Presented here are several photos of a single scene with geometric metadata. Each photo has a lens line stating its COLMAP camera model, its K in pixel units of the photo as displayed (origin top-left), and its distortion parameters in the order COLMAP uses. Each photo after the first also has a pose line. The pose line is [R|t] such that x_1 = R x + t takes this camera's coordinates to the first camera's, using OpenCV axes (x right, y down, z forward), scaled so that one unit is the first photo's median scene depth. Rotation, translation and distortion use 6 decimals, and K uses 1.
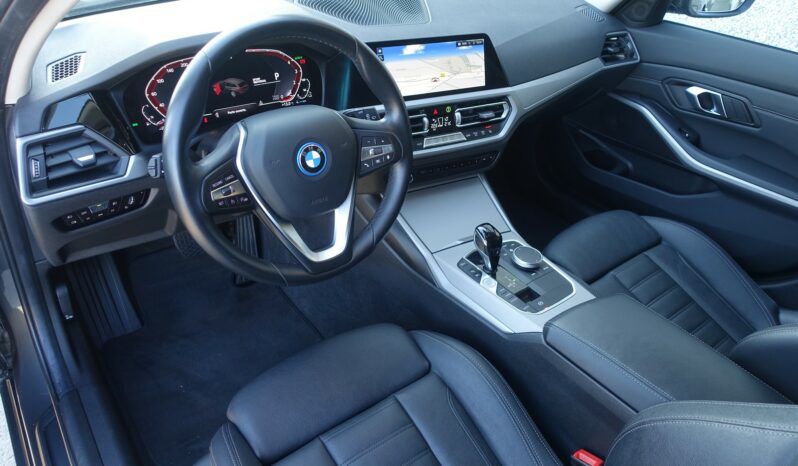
lens RADIAL K [[542.7, 0, 401.2], [0, 542.7, 230.9], [0, 0, 1]] dist [-0.001900, -0.000419]
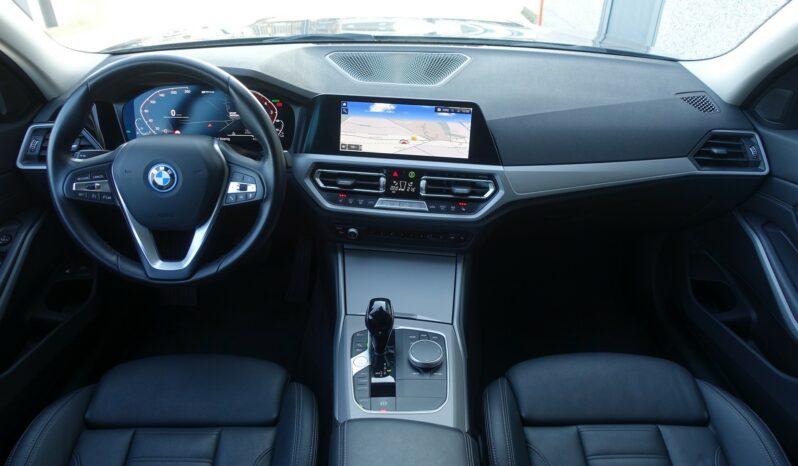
lens RADIAL K [[542.7, 0, 401.8], [0, 542.7, 230.9], [0, 0, 1]] dist [-0.001900, -0.000419]
pose [[0.808775, 0.239716, -0.537047, 0.608885], [-0.300753, 0.953308, -0.027405, -0.101196], [0.505402, 0.183683, 0.843107, 0.220095]]
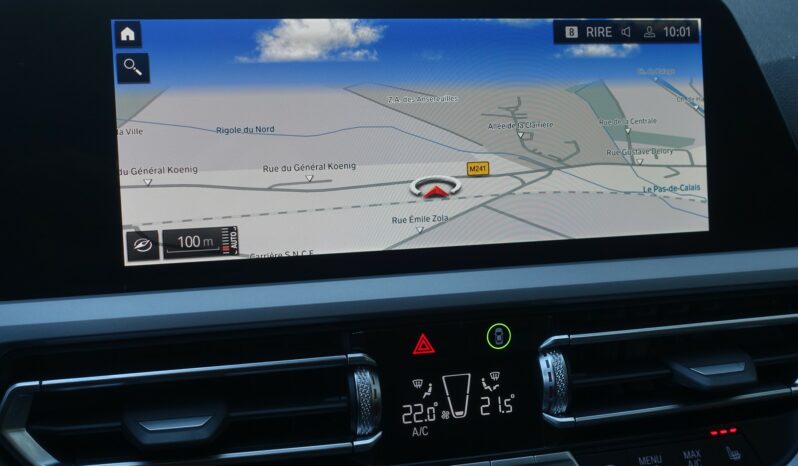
lens RADIAL K [[967.9, 0, 399.5], [0, 967.9, 227.6], [0, 0, 1]] dist [-0.032009, 0.000000]
pose [[0.963144, 0.042098, -0.265672, 0.146160], [-0.114016, 0.958454, -0.261471, -0.167671], [0.243627, 0.282125, 0.927929, 0.661900]]
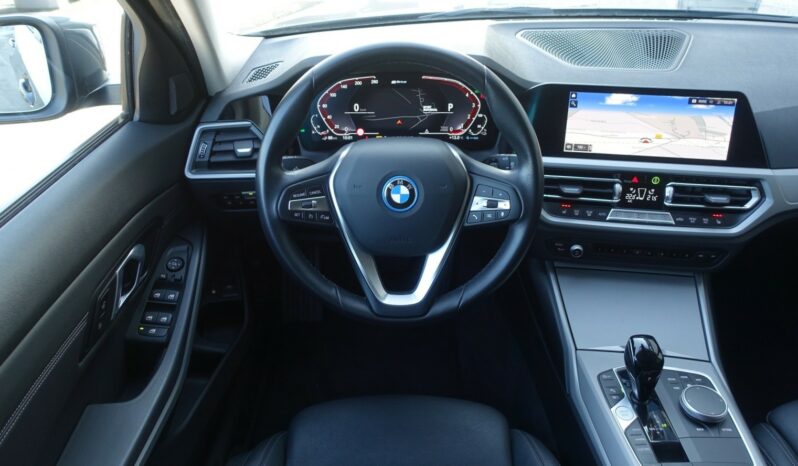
lens RADIAL K [[573.7, 0, 401.3], [0, 573.7, 231.7], [0, 0, 1]] dist [-0.008905, 0.007330]
pose [[0.795249, 0.251925, -0.551464, 0.271176], [-0.293814, 0.955775, 0.012927, -0.058646], [0.530332, 0.151748, 0.834099, 0.138961]]
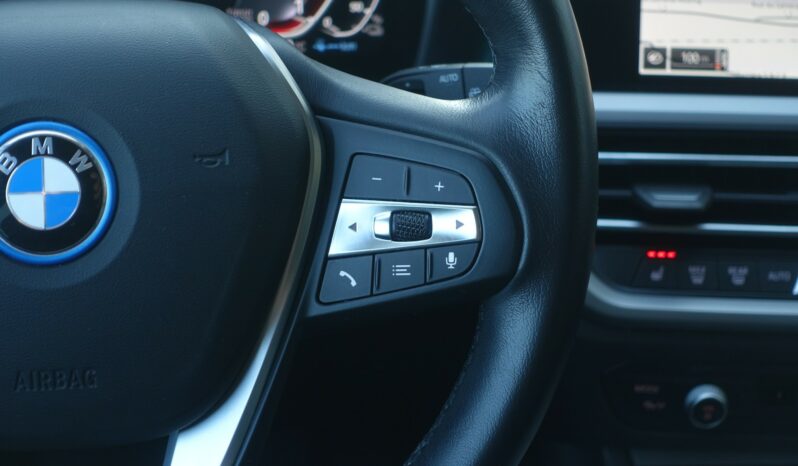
lens RADIAL K [[1432.9, 0, 400.9], [0, 1432.9, 233.1], [0, 0, 1]] dist [-0.154310, 0.000000]
pose [[0.876019, 0.142109, -0.460865, 0.173357], [-0.237696, 0.958699, -0.156198, -0.040172], [0.419633, 0.246378, 0.873617, 0.376223]]
